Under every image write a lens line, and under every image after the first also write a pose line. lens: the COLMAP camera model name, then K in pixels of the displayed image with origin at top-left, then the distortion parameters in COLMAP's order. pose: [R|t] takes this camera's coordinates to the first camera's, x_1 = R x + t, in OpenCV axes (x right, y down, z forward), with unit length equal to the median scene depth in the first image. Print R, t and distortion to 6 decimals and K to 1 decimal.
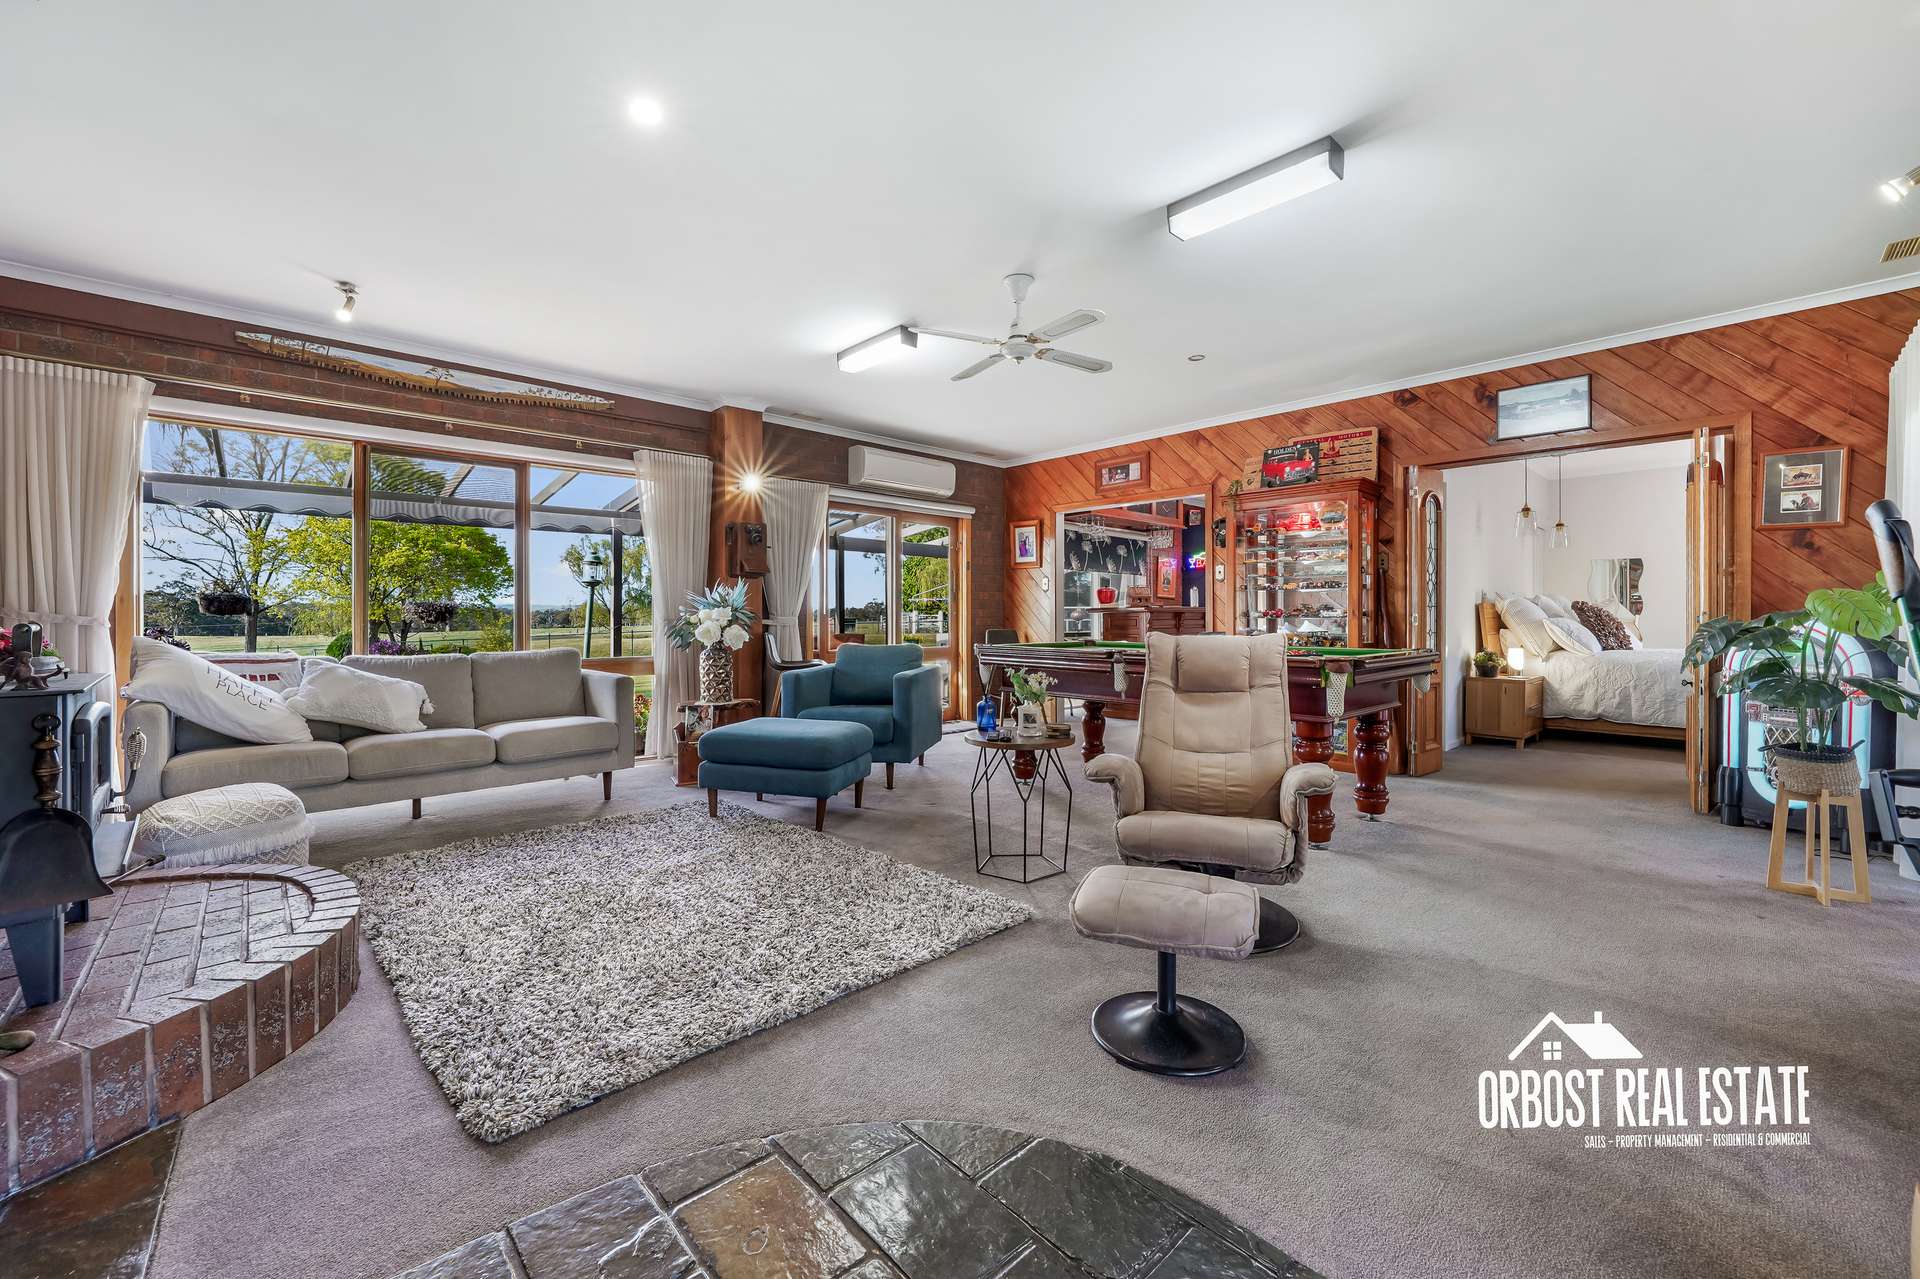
lens RADIAL K [[757.6, 0, 960.9], [0, 757.6, 610.8], [0, 0, 1]] dist [-0.000336, -0.000015]
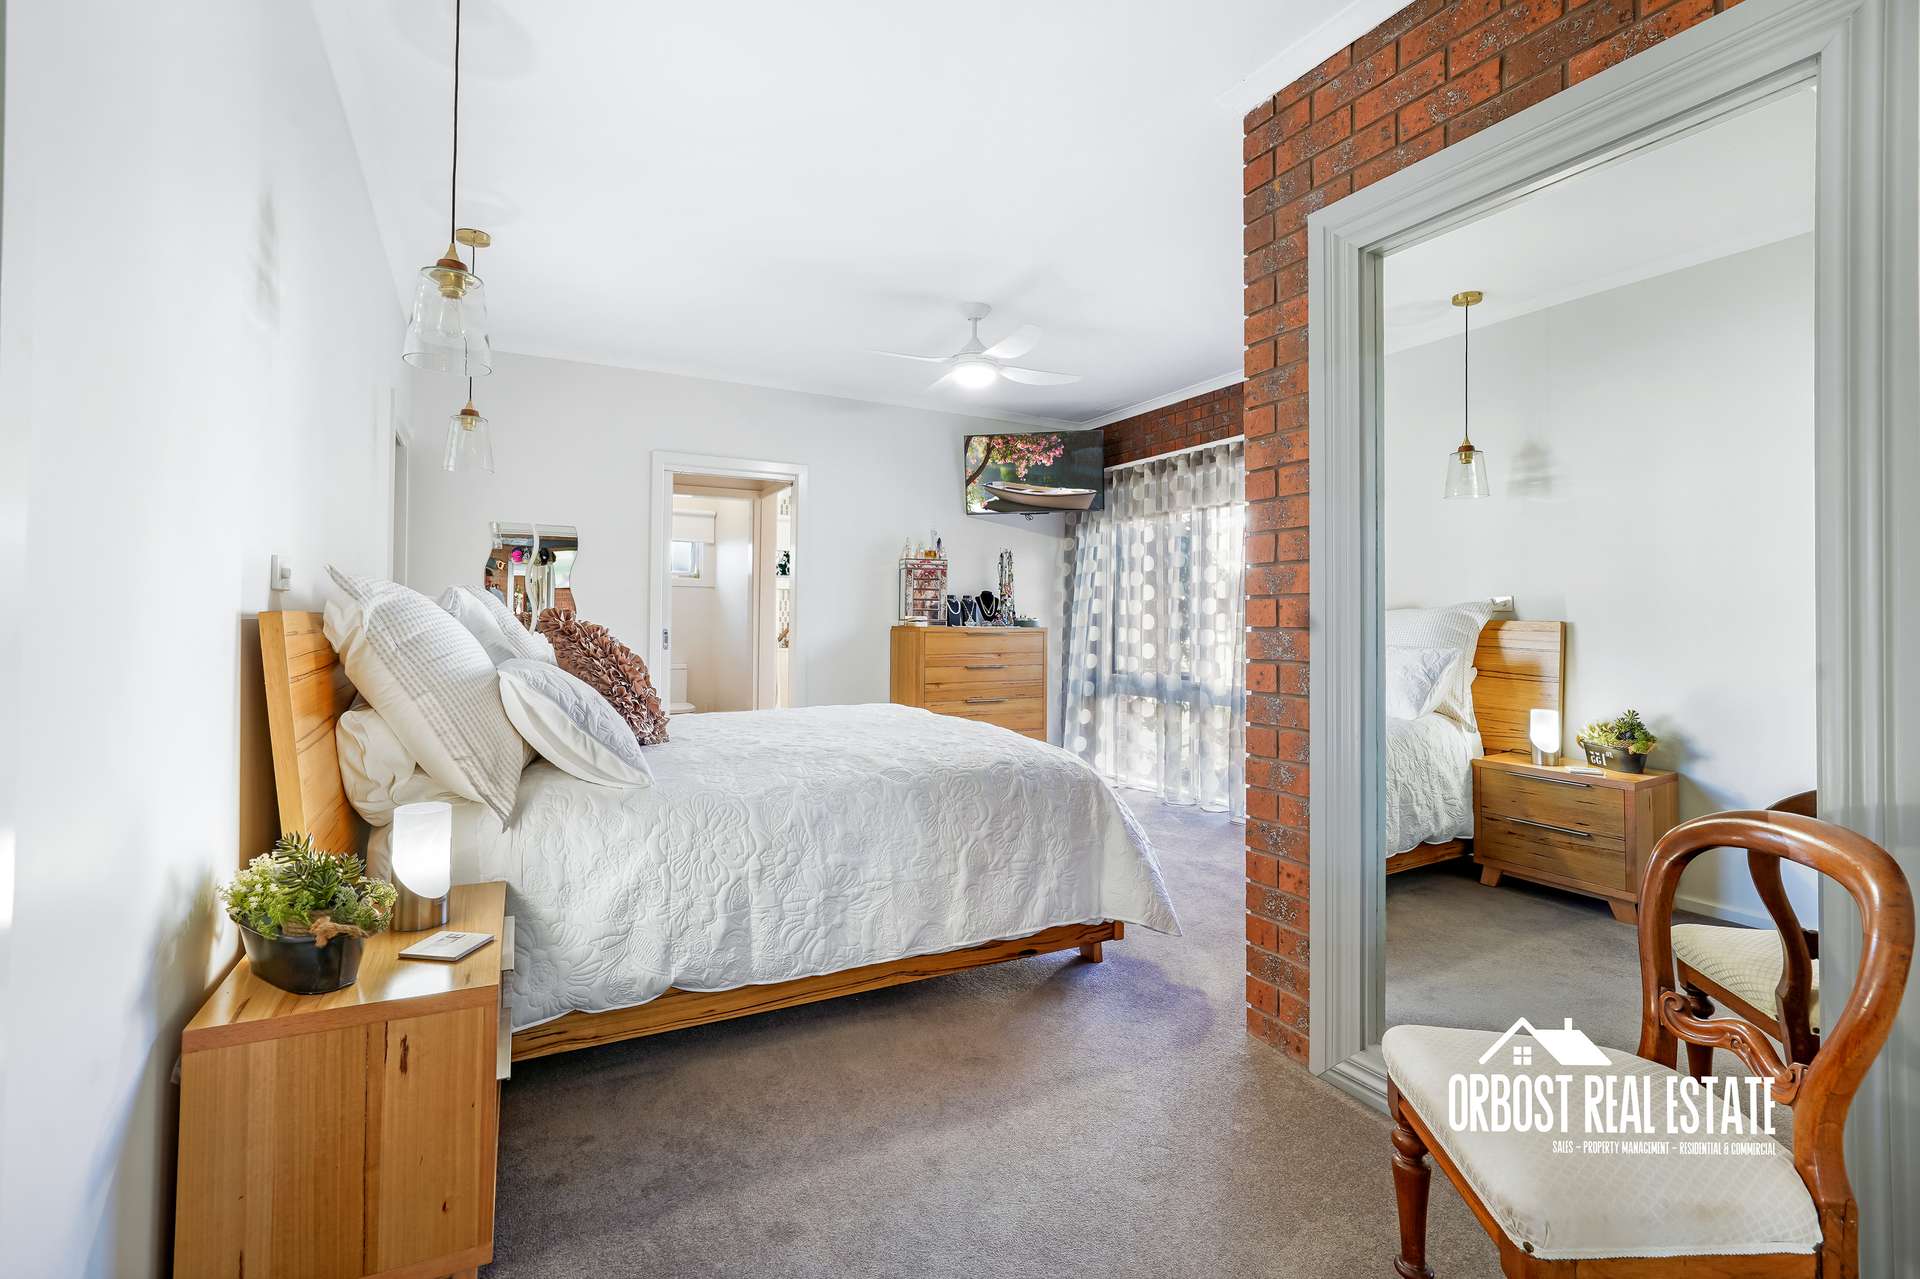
lens RADIAL K [[850.0, 0, 959.2], [0, 850.0, 607.3], [0, 0, 1]] dist [0.000312, -0.000067]
pose [[0.255677, 0.016990, 0.966613, 0.510280], [-0.012213, 0.999823, -0.014343, -0.010248], [-0.966685, -0.008138, 0.255839, 0.759823]]
